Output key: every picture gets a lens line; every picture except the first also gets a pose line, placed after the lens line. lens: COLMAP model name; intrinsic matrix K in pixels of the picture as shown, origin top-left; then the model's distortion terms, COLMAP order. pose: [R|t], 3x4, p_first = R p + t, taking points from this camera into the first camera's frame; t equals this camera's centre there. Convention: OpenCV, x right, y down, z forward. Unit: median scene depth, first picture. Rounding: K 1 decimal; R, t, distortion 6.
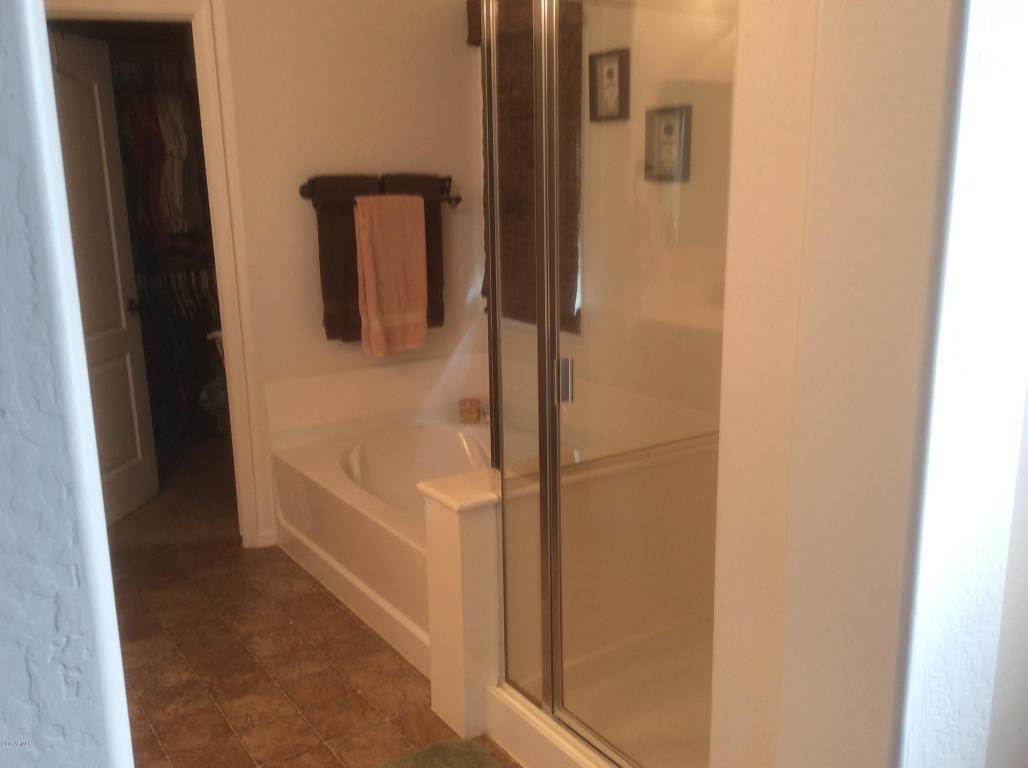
lens RADIAL K [[952.2, 0, 525.4], [0, 952.2, 376.4], [0, 0, 1]] dist [0.016349, 0.000000]
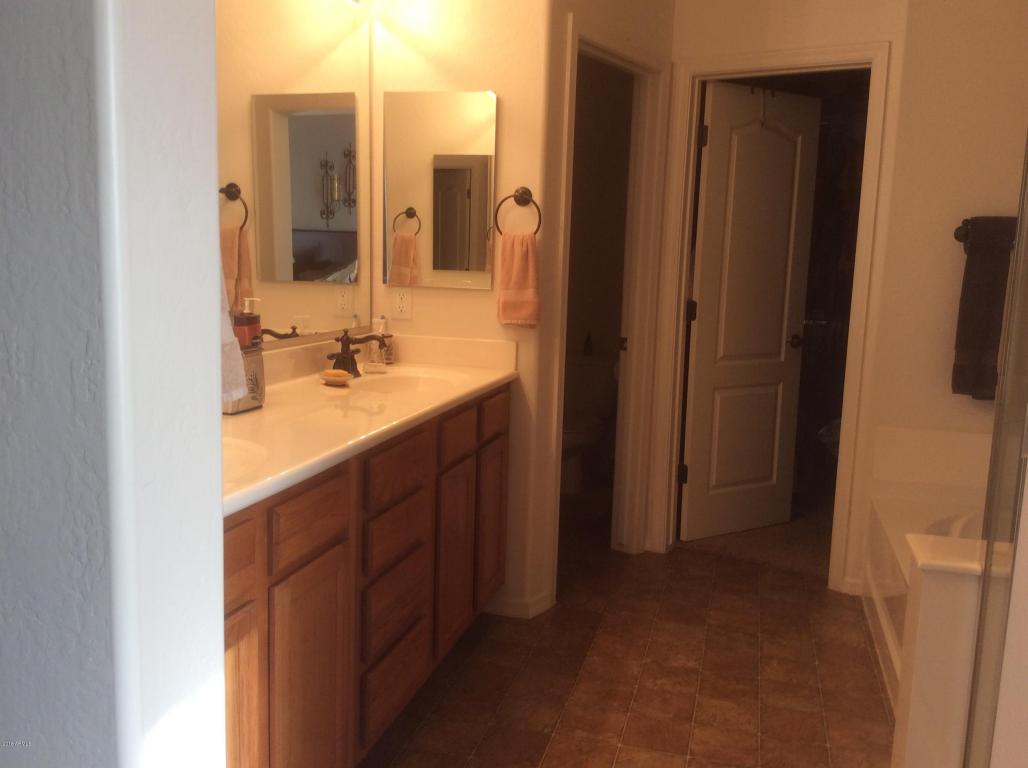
lens RADIAL K [[952.2, 0, 521.8], [0, 952.2, 392.3], [0, 0, 1]] dist [0.016349, 0.000000]
pose [[0.641926, 0.140566, -0.753772, 0.285776], [-0.197206, 0.980250, 0.014856, 0.038033], [0.740973, 0.139112, 0.656968, 0.117900]]
